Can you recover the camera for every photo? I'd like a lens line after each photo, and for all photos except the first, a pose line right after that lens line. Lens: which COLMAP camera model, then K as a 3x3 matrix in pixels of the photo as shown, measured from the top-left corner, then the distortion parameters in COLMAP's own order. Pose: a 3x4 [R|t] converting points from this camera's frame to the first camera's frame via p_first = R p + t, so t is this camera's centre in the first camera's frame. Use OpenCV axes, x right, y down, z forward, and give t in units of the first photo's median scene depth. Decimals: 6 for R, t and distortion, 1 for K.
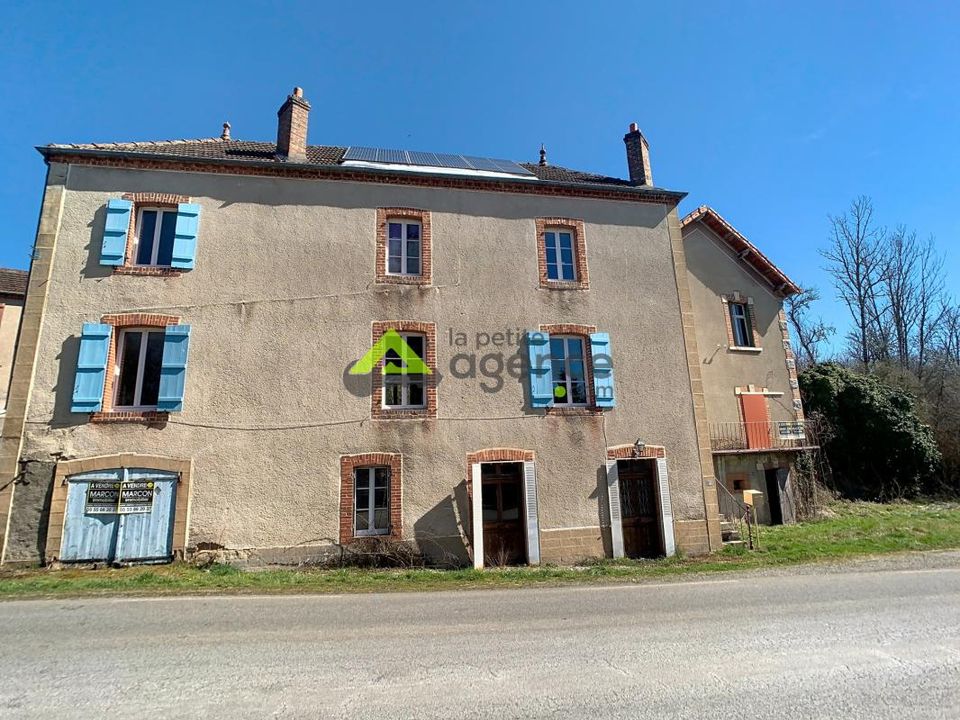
lens RADIAL K [[440.7, 0, 433.0], [0, 440.7, 361.1], [0, 0, 1]] dist [-0.014027, -0.000072]
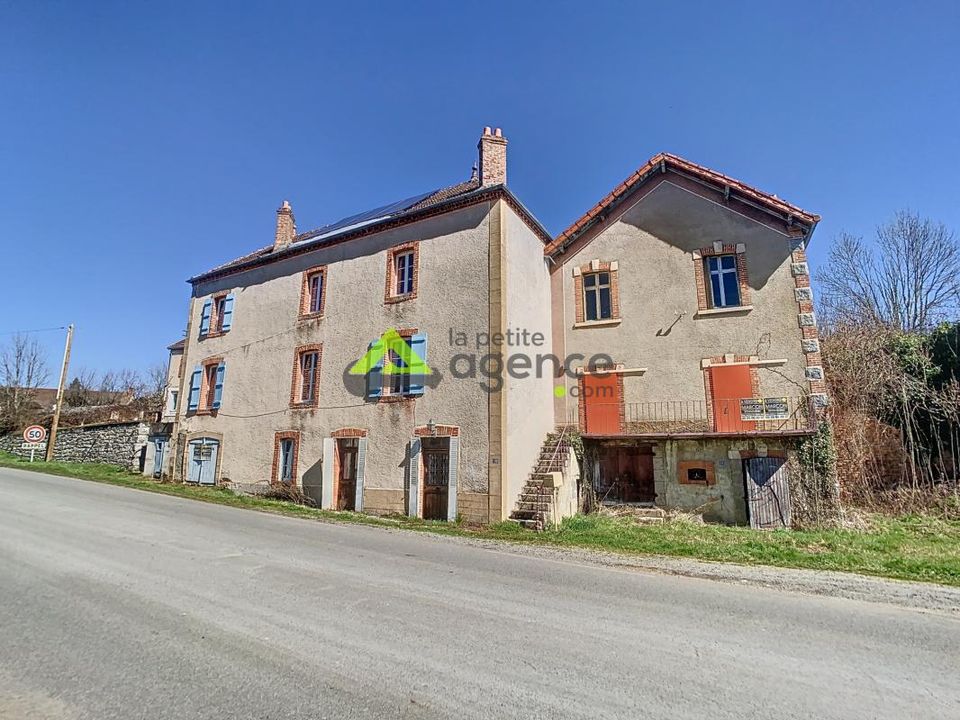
lens RADIAL K [[432.8, 0, 480.0], [0, 432.8, 360.0], [0, 0, 1]] dist [-0.017148, 0.000158]
pose [[0.811476, -0.094552, -0.576686, 1.285692], [0.101654, 0.994618, -0.020034, 0.054351], [0.575476, -0.042365, 0.816720, 0.130950]]
